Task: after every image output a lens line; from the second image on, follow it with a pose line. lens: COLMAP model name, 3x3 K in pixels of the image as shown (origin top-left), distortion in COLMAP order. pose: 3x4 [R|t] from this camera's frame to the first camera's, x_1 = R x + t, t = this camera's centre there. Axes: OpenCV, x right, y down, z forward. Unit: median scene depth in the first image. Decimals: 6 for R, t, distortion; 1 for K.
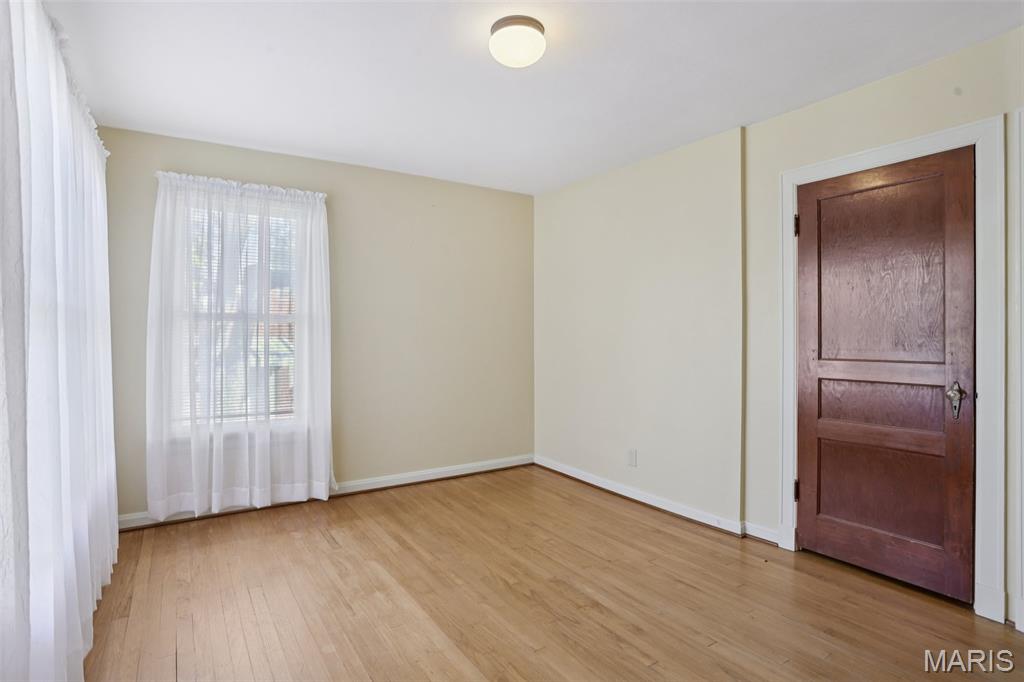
lens RADIAL K [[515.4, 0, 509.9], [0, 515.4, 341.0], [0, 0, 1]] dist [-0.049781, 0.014817]
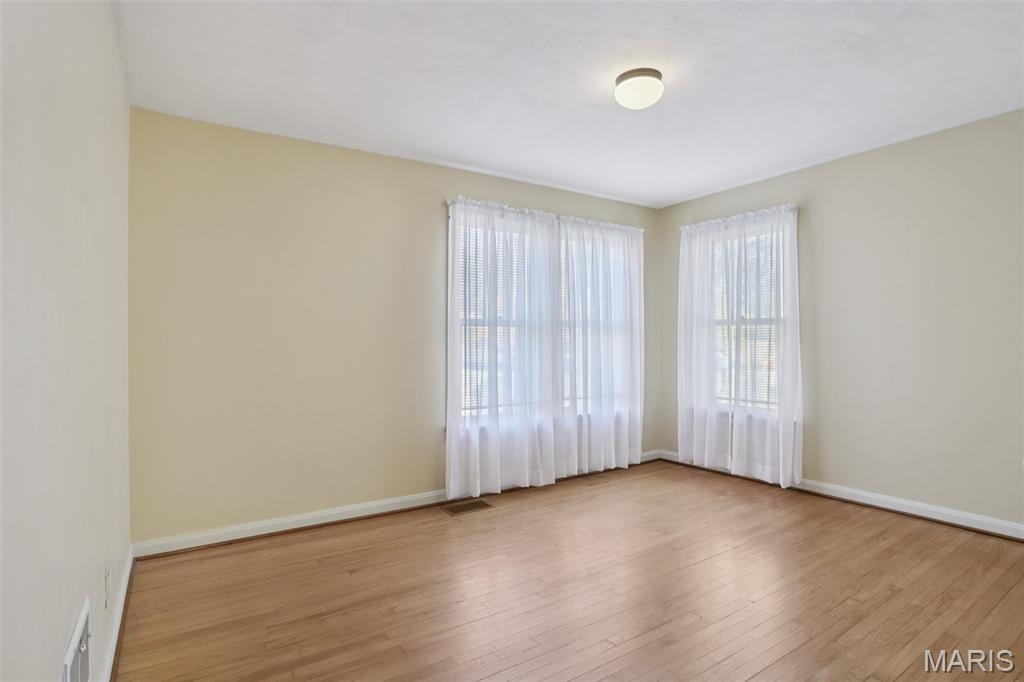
lens RADIAL K [[515.4, 0, 508.8], [0, 515.4, 338.5], [0, 0, 1]] dist [-0.049781, 0.014817]
pose [[0.007480, -0.009019, -0.999931, 0.714300], [-0.006667, 0.999937, -0.009069, 0.009339], [0.999950, 0.006734, 0.007419, 0.415463]]
